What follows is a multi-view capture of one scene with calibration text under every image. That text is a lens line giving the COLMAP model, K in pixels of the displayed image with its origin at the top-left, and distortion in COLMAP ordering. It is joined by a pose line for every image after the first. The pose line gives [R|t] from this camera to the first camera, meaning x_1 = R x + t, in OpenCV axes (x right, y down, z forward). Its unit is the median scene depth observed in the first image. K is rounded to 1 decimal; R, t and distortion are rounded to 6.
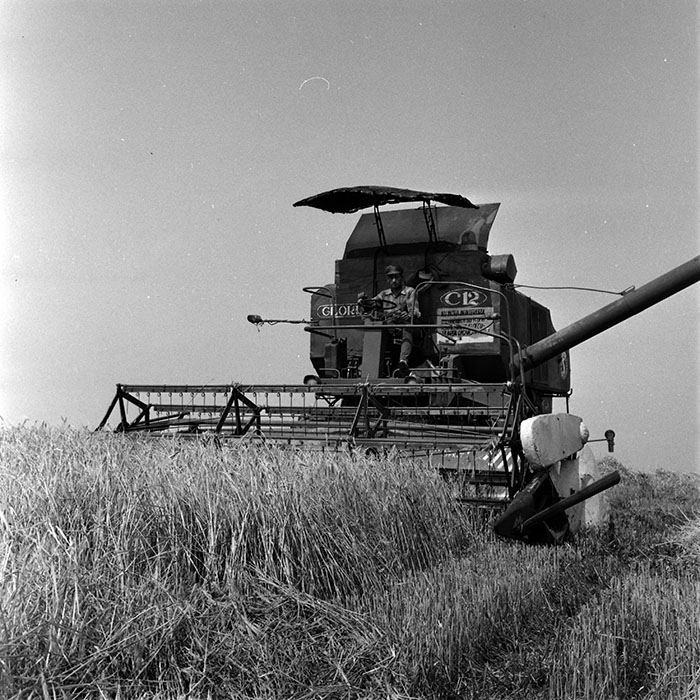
lens RADIAL K [[1016.1, 0, 349.6], [0, 1016.1, 338.3], [0, 0, 1]] dist [0.121708, -0.385353]
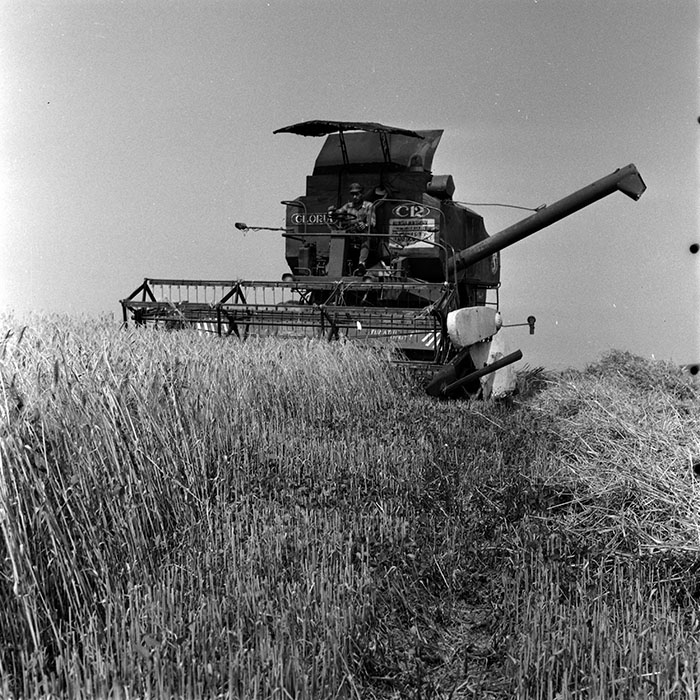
lens RADIAL K [[1016.9, 0, 350.0], [0, 1016.9, 350.0], [0, 0, 1]] dist [0.060363, -0.050413]
pose [[0.999071, 0.005502, 0.042737, -0.014072], [-0.010994, 0.991537, 0.129357, -0.031517], [-0.041663, -0.129707, 0.990677, -0.243978]]
